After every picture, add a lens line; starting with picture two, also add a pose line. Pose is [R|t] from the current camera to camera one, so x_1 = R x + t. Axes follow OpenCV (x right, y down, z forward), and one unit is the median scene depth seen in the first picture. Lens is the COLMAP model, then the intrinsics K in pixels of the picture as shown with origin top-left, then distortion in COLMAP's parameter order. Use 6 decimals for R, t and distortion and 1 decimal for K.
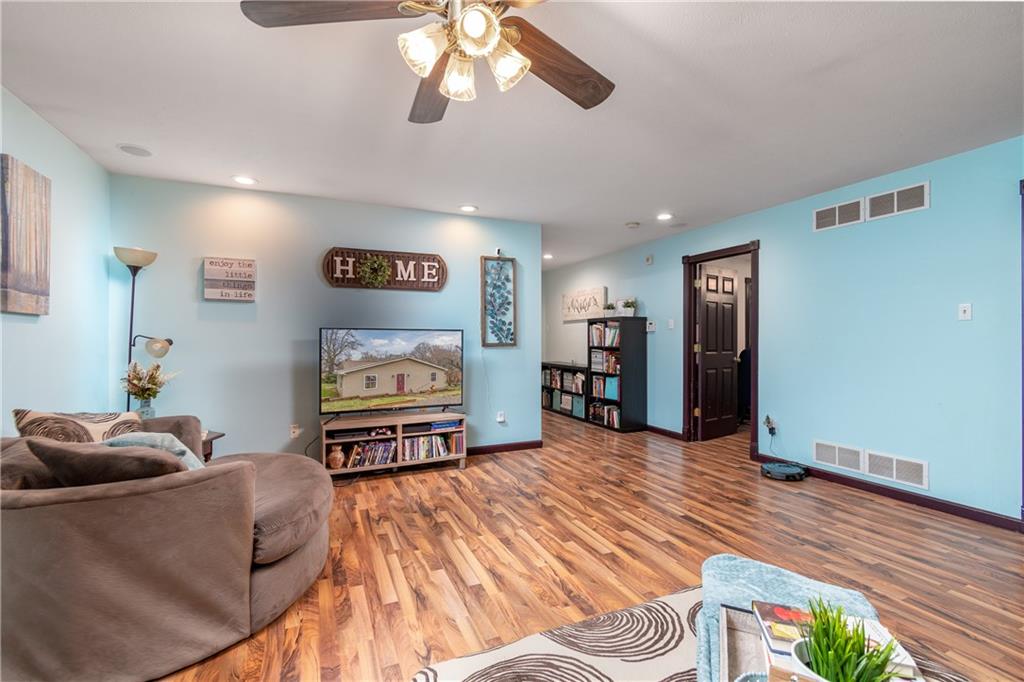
lens RADIAL K [[451.9, 0, 512.0], [0, 451.9, 341.0], [0, 0, 1]] dist [0.000287, -0.000082]
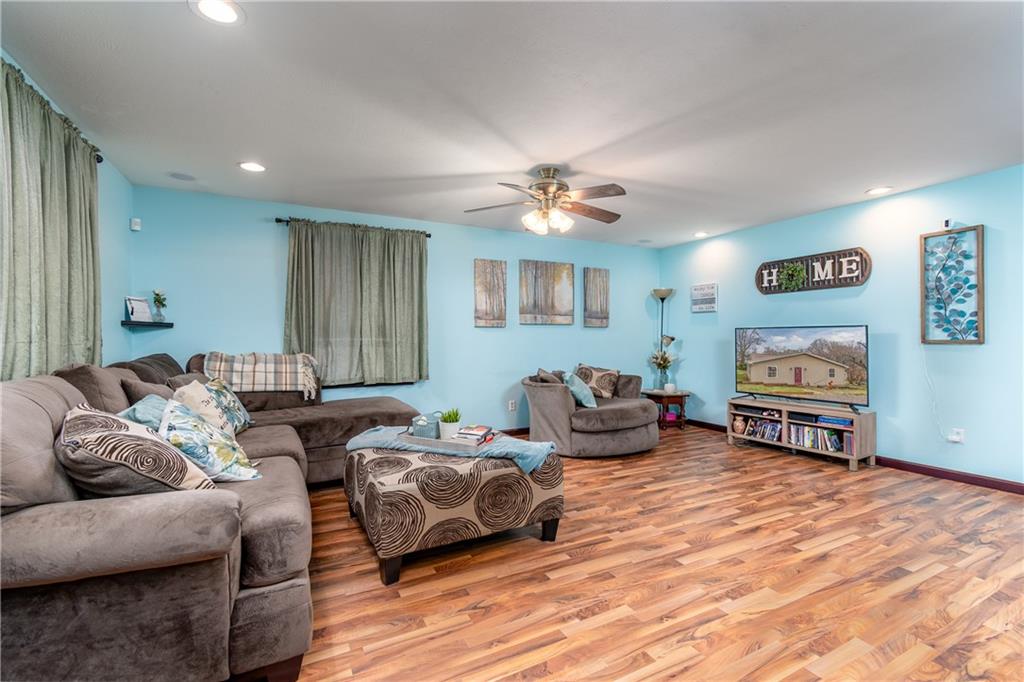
lens RADIAL K [[451.9, 0, 512.0], [0, 451.9, 341.0], [0, 0, 1]] dist [0.000287, -0.000082]
pose [[0.061857, 0.004567, -0.998075, 0.839277], [0.001500, 0.999988, 0.004669, 0.001978], [0.998084, -0.001786, 0.061850, 0.233008]]
